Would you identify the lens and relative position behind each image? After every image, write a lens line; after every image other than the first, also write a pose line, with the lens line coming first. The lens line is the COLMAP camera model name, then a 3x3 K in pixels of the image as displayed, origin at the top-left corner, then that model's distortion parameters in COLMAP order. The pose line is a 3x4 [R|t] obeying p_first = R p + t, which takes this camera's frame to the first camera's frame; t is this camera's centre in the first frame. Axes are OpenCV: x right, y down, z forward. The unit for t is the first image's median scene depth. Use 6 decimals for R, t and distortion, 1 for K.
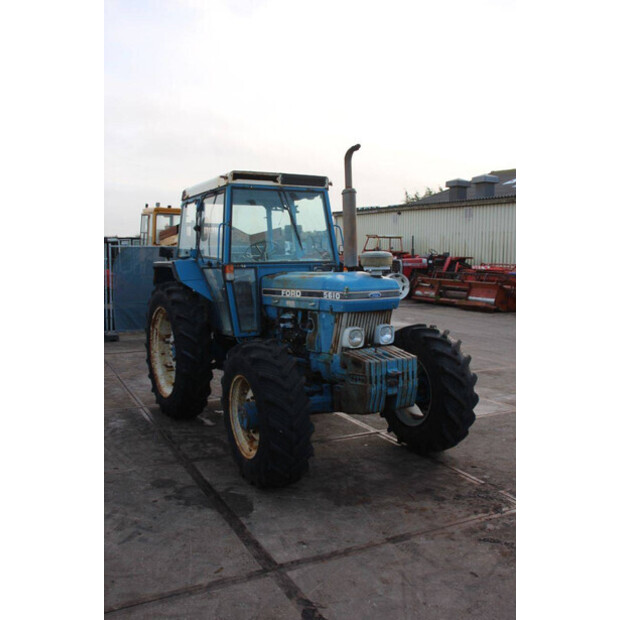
lens RADIAL K [[598.3, 0, 310.6], [0, 598.3, 311.0], [0, 0, 1]] dist [-0.063886, 0.004794]
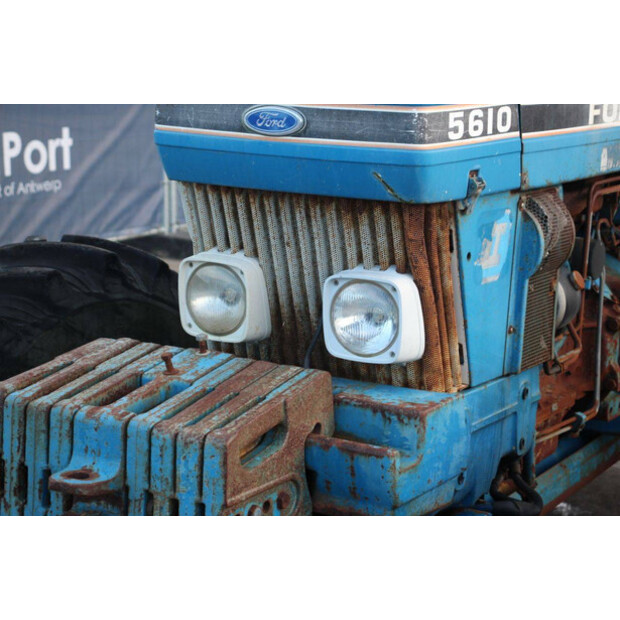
lens RADIAL K [[1440.1, 0, 310.0], [0, 1440.1, 310.0], [0, 0, 1]] dist [0.365708, 0.288980]
pose [[0.484586, 0.195195, -0.852687, 0.565243], [-0.114523, 0.980552, 0.159382, -0.043552], [0.867215, 0.020418, 0.497516, 0.748117]]
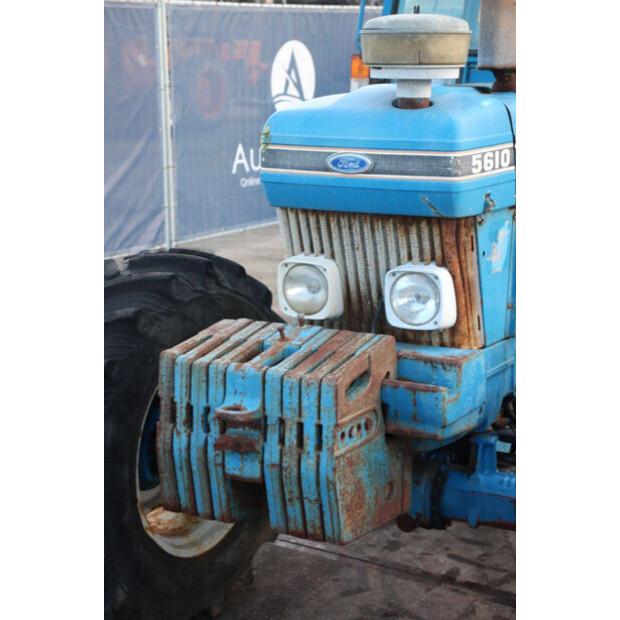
lens RADIAL K [[1305.6, 0, 310.0], [0, 1305.6, 310.0], [0, 0, 1]] dist [0.260358, 0.080911]
pose [[0.529666, 0.176164, -0.829711, 0.666942], [-0.093147, 0.984359, 0.149536, -0.050506], [0.843076, -0.001919, 0.537791, 0.612698]]
